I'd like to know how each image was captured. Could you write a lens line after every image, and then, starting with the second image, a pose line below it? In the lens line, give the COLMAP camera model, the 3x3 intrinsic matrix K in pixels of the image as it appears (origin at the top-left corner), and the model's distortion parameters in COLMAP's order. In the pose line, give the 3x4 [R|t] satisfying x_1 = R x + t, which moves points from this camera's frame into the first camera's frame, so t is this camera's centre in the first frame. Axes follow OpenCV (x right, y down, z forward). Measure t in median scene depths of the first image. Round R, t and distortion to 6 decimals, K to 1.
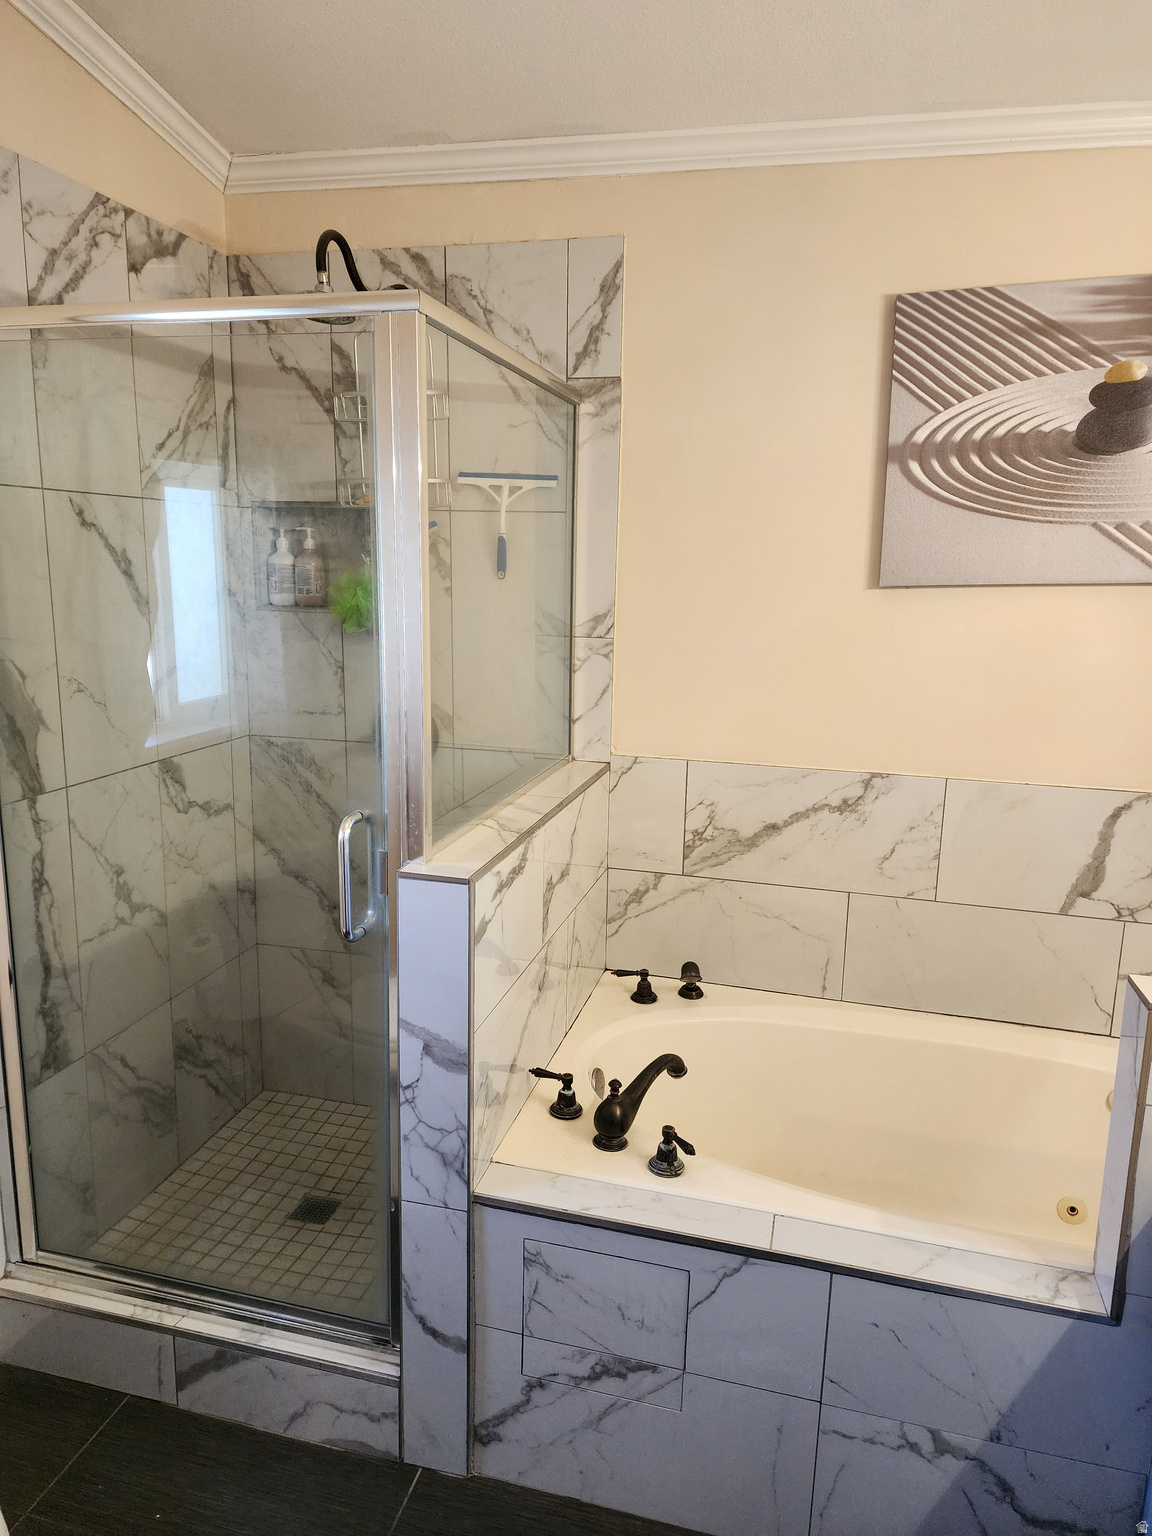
lens RADIAL K [[1029.5, 0, 576.0], [0, 1029.5, 768.0], [0, 0, 1]] dist [0.117052, -0.115097]
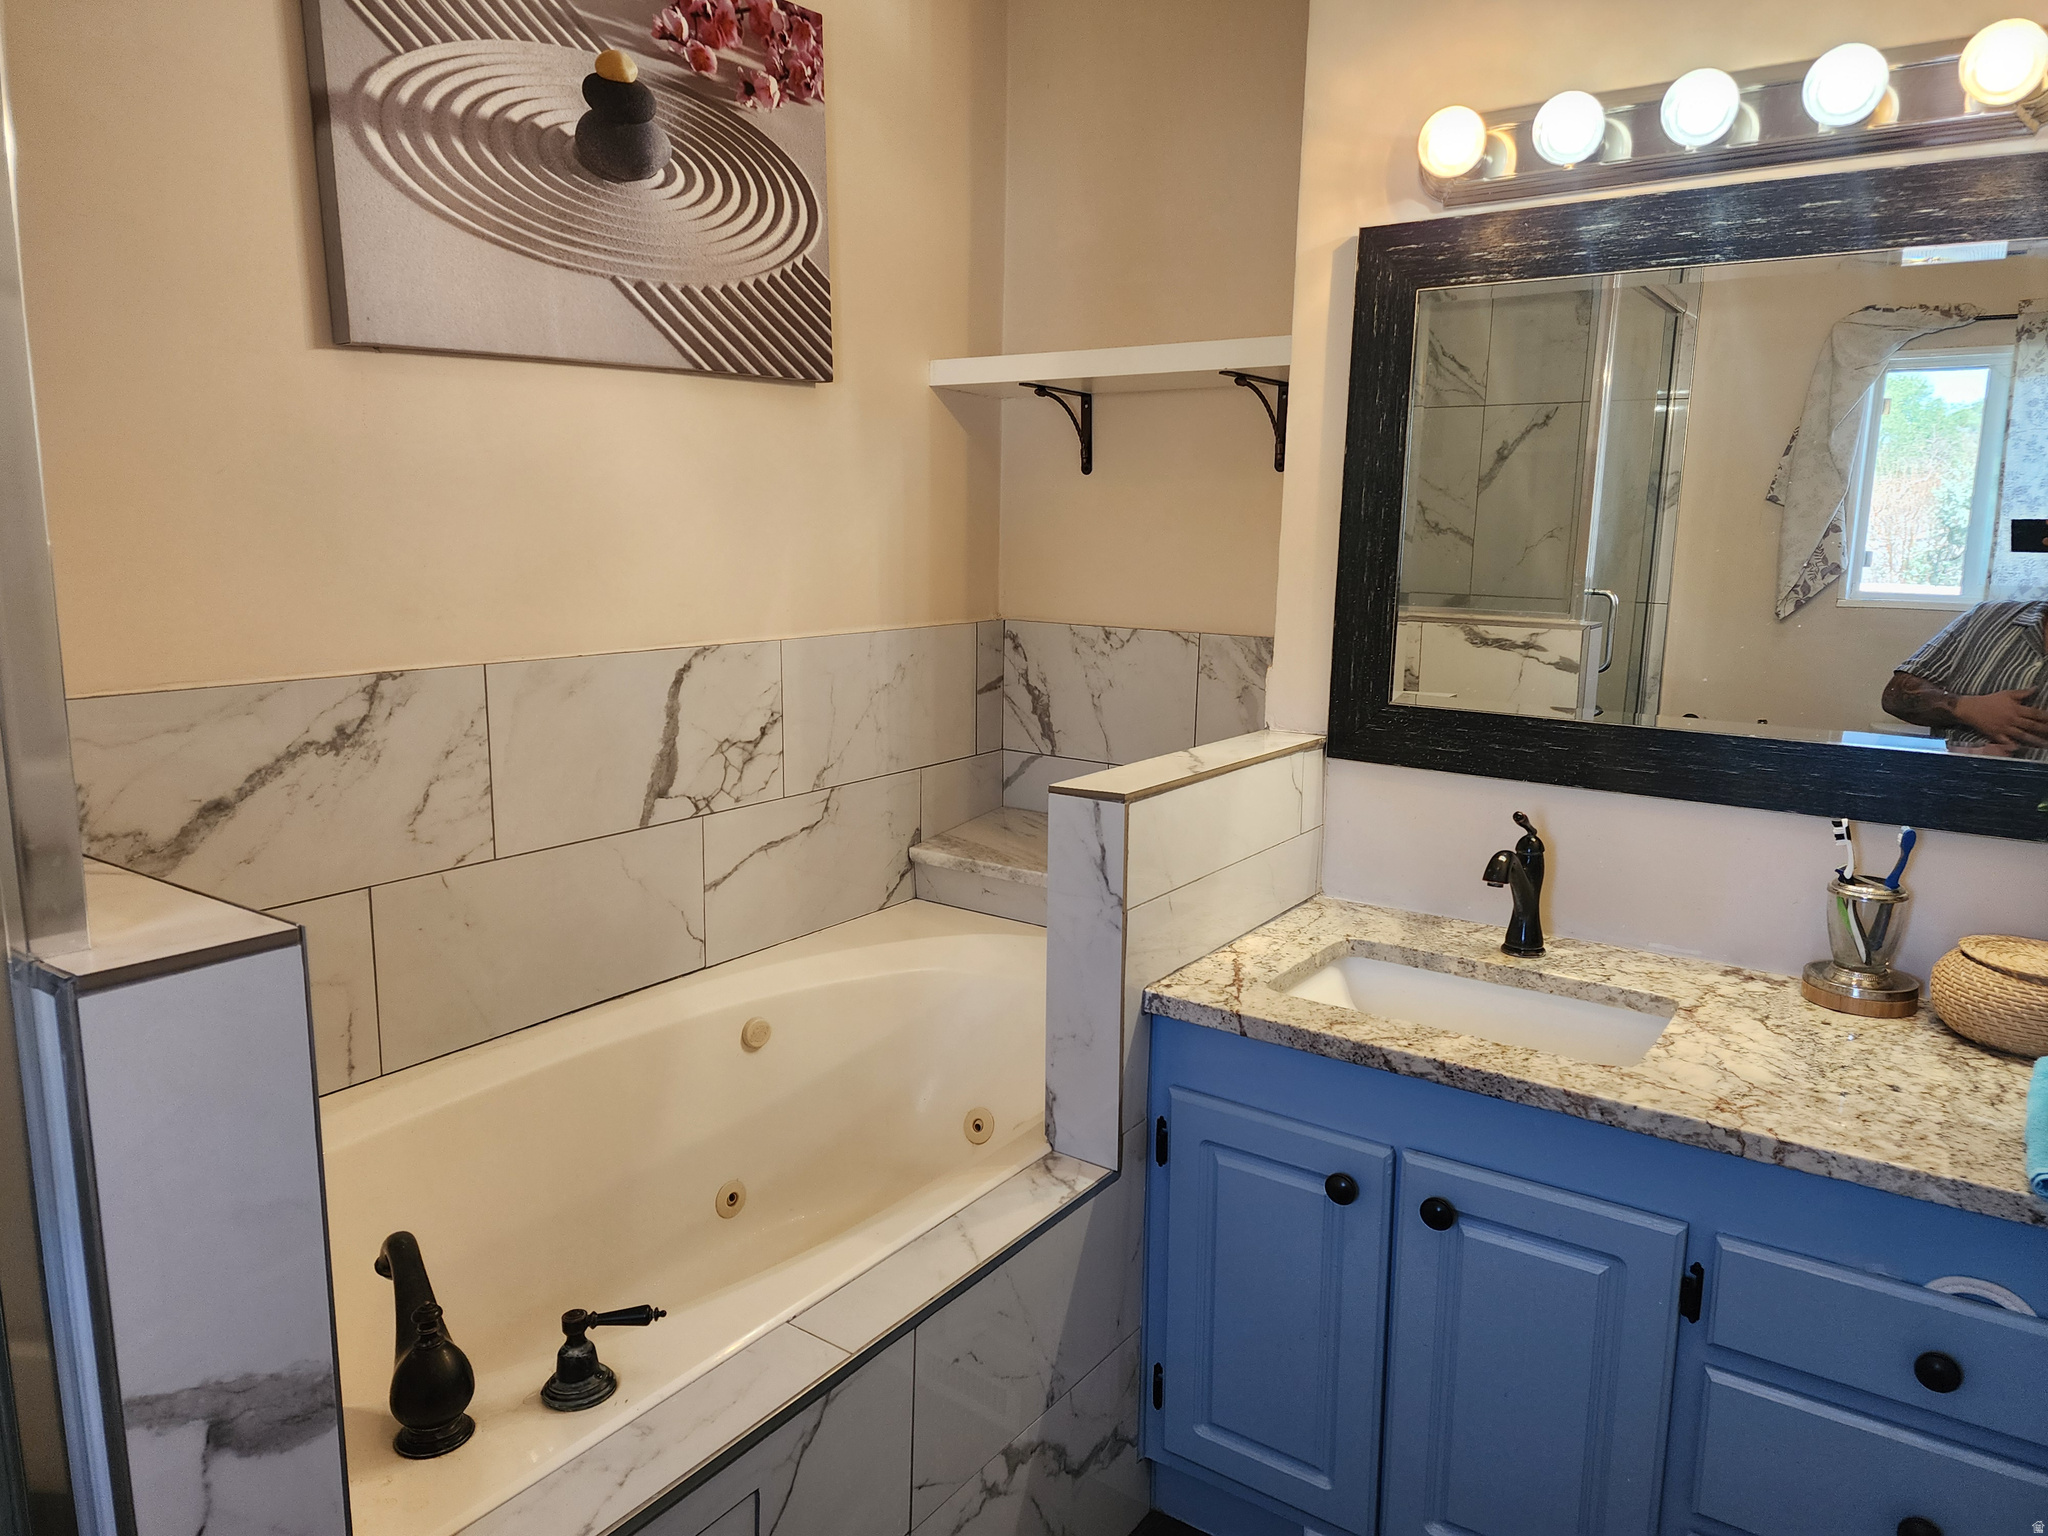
lens RADIAL K [[1380.4, 0, 1022.9], [0, 1380.4, 776.6], [0, 0, 1]] dist [0.074857, -0.072749]
pose [[0.357301, -0.190845, 0.914284, -0.339395], [0.181762, 0.974394, 0.132360, 0.025469], [-0.916133, 0.118890, 0.382840, 0.401489]]
